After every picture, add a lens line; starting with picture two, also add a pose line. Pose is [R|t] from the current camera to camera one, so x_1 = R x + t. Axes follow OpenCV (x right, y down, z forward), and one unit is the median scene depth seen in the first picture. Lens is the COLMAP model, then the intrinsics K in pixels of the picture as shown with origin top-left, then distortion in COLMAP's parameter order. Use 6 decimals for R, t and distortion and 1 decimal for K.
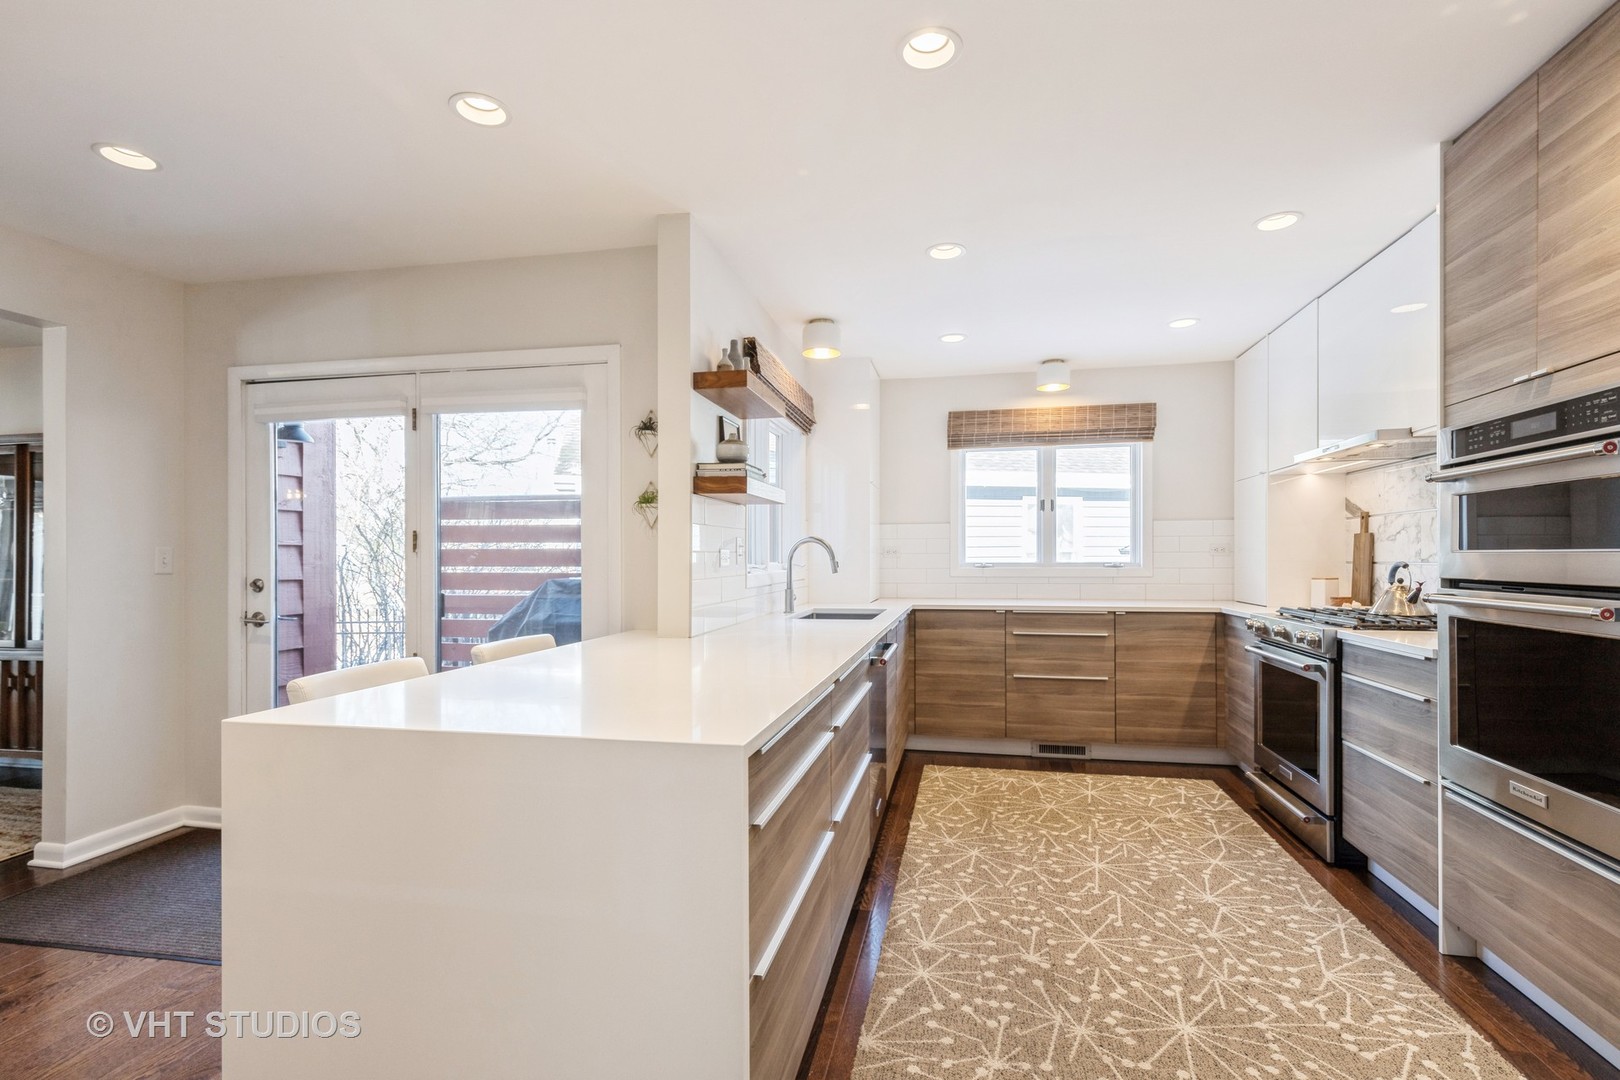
lens RADIAL K [[752.2, 0, 812.4], [0, 752.2, 561.2], [0, 0, 1]] dist [-0.000064, -0.000188]
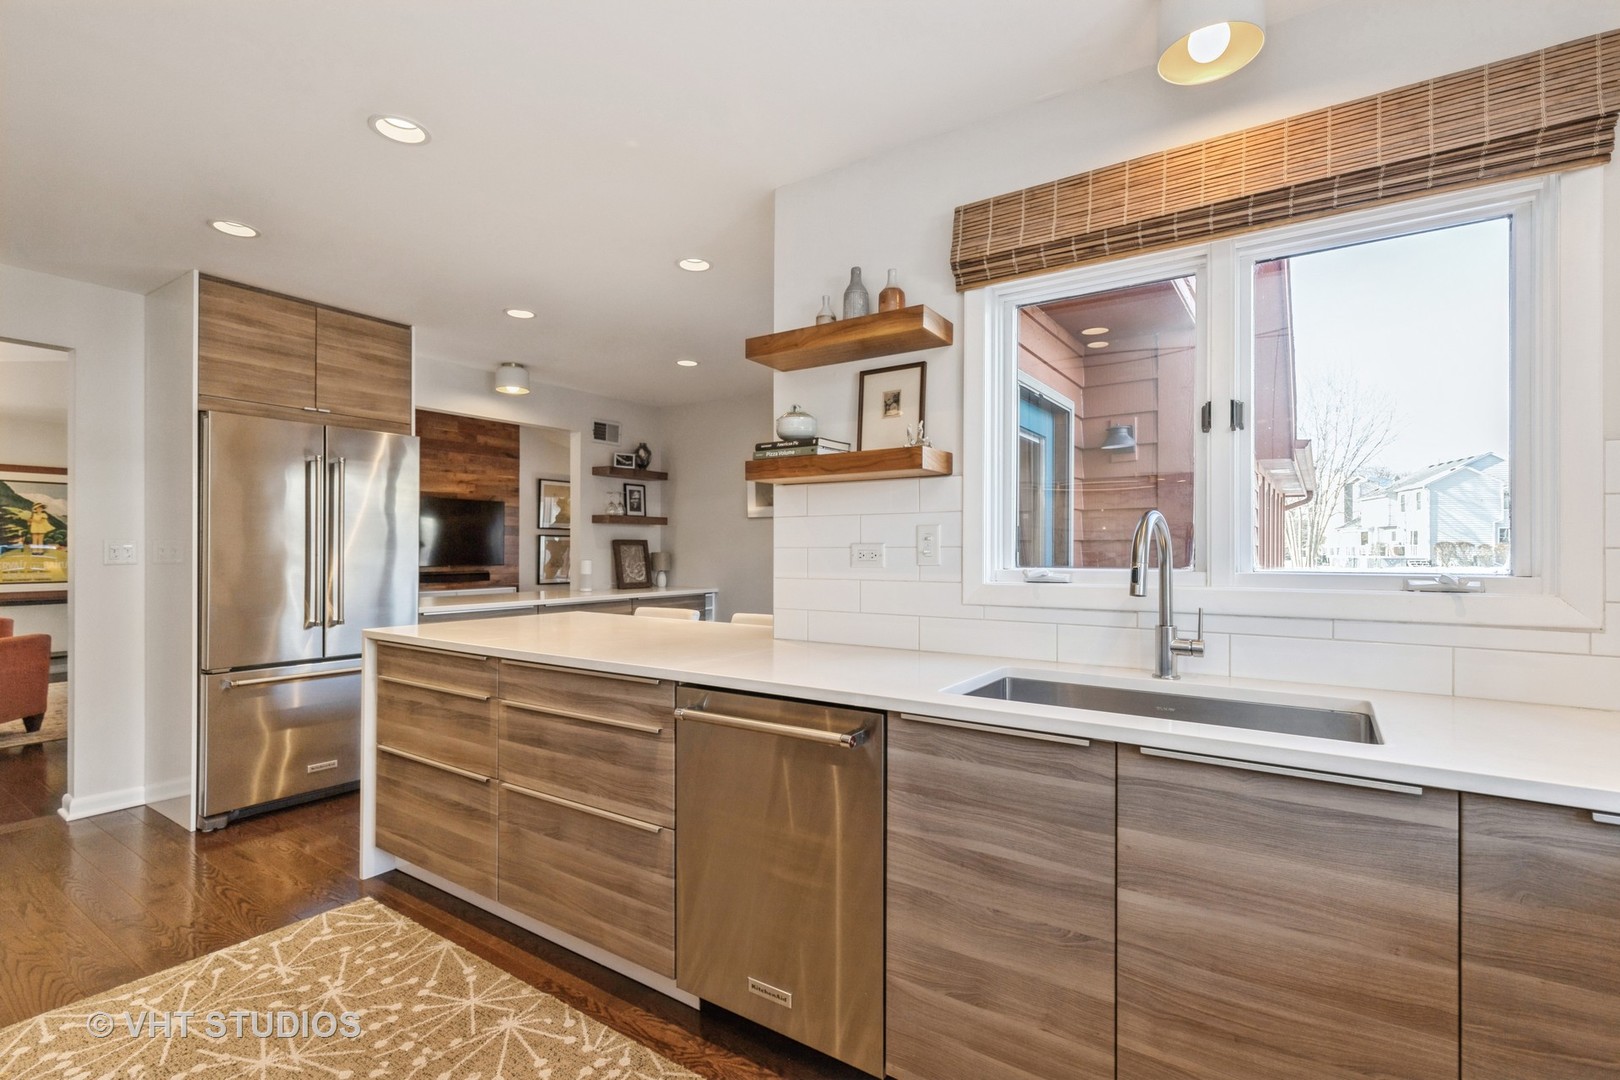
lens RADIAL K [[743.0, 0, 827.4], [0, 743.0, 548.3], [0, 0, 1]] dist [-0.000703, -0.000055]
pose [[-0.373718, -0.002489, -0.927539, 0.870816], [-0.006982, 0.999976, 0.000130, -0.017030], [0.927516, 0.006525, -0.373726, 1.818913]]
